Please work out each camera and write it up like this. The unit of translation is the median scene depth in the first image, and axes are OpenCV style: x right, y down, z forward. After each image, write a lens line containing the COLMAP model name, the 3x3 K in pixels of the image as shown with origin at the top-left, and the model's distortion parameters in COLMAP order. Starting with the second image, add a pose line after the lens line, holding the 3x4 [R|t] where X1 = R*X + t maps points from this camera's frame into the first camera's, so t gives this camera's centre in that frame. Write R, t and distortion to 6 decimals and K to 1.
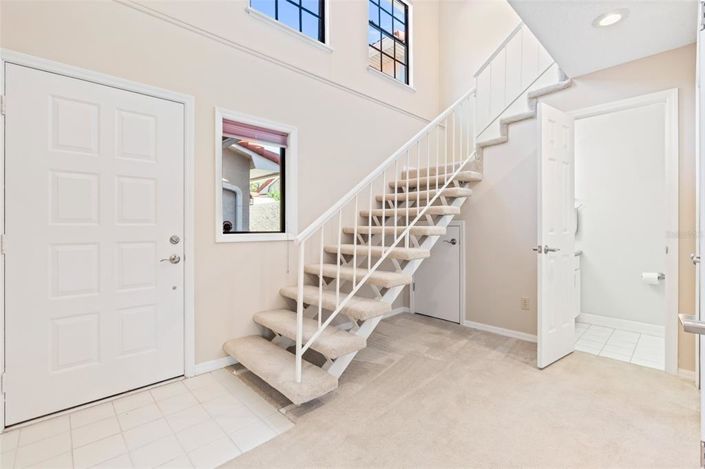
lens RADIAL K [[320.6, 0, 348.5], [0, 320.6, 227.3], [0, 0, 1]] dist [-0.000511, 0.000138]
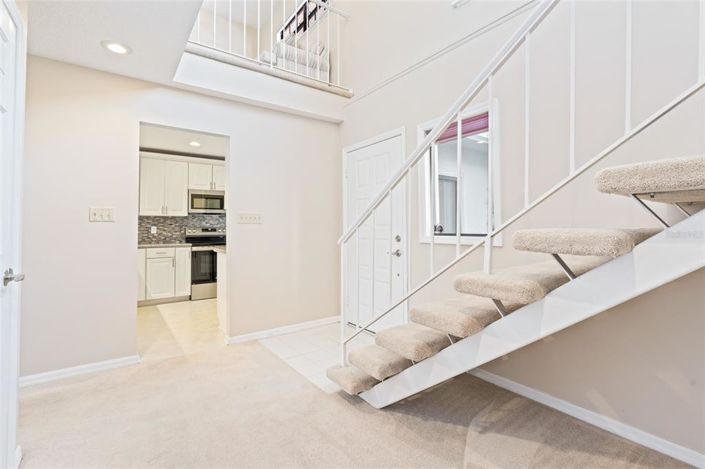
lens RADIAL K [[320.6, 0, 348.5], [0, 320.6, 227.3], [0, 0, 1]] dist [-0.000511, 0.000138]
pose [[-0.118791, 0.000009, -0.992919, 0.784566], [-0.002335, 0.999997, 0.000288, -0.007346], [0.992917, 0.002352, -0.118790, 0.931465]]
